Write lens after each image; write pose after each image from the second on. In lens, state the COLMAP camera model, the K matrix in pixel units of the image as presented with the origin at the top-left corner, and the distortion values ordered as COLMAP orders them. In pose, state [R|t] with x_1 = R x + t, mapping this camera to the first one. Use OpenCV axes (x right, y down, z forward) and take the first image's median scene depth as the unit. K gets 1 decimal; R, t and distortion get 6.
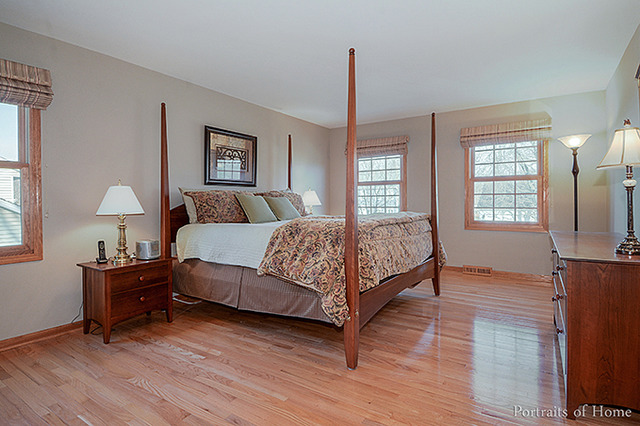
lens RADIAL K [[345.4, 0, 319.4], [0, 345.4, 212.3], [0, 0, 1]] dist [0.047202, -0.000098]
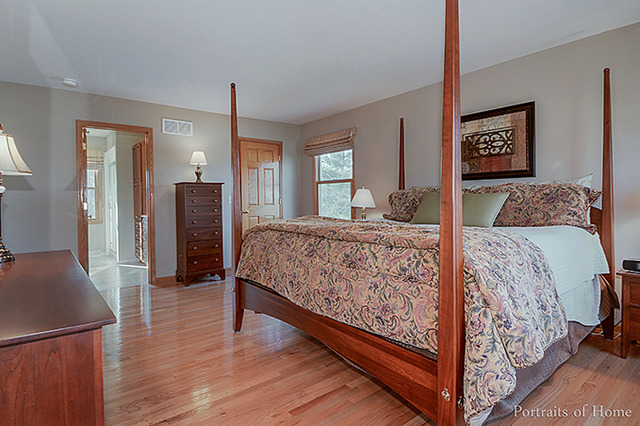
lens RADIAL K [[345.4, 0, 319.6], [0, 345.4, 210.4], [0, 0, 1]] dist [0.047202, -0.000098]
pose [[-0.289561, 0.031090, -0.956655, 0.620609], [-0.027608, 0.998785, 0.040815, -0.027984], [0.956761, 0.038229, -0.288351, 0.861601]]
